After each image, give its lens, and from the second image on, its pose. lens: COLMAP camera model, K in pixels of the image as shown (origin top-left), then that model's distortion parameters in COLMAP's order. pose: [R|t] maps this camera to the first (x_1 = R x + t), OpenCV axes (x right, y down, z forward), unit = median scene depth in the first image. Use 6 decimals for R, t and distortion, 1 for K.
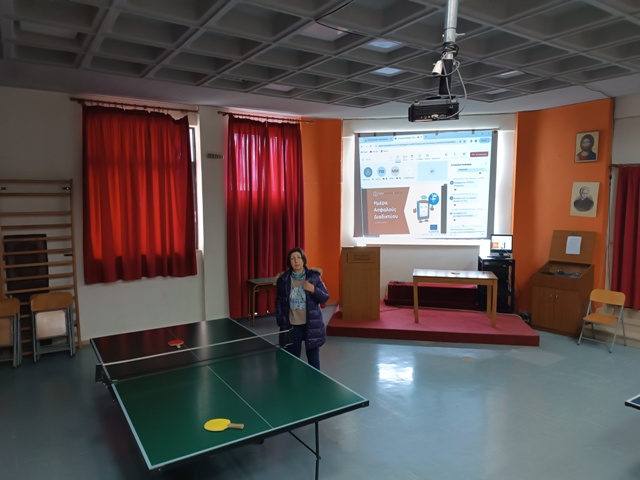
lens RADIAL K [[449.8, 0, 321.0], [0, 449.8, 241.2], [0, 0, 1]] dist [0.023265, -0.015346]
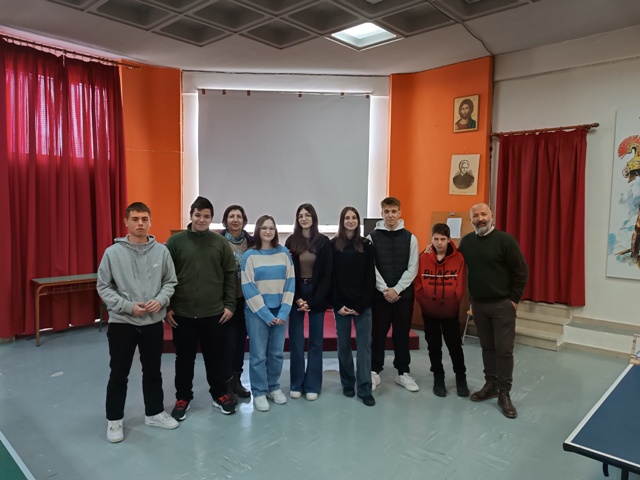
lens RADIAL K [[449.8, 0, 320.1], [0, 449.8, 240.1], [0, 0, 1]] dist [0.023265, -0.015346]
pose [[0.971116, -0.002954, 0.238590, 0.108320], [0.009137, 0.999650, -0.024815, 0.050040], [-0.238433, 0.026279, 0.970803, 0.231078]]
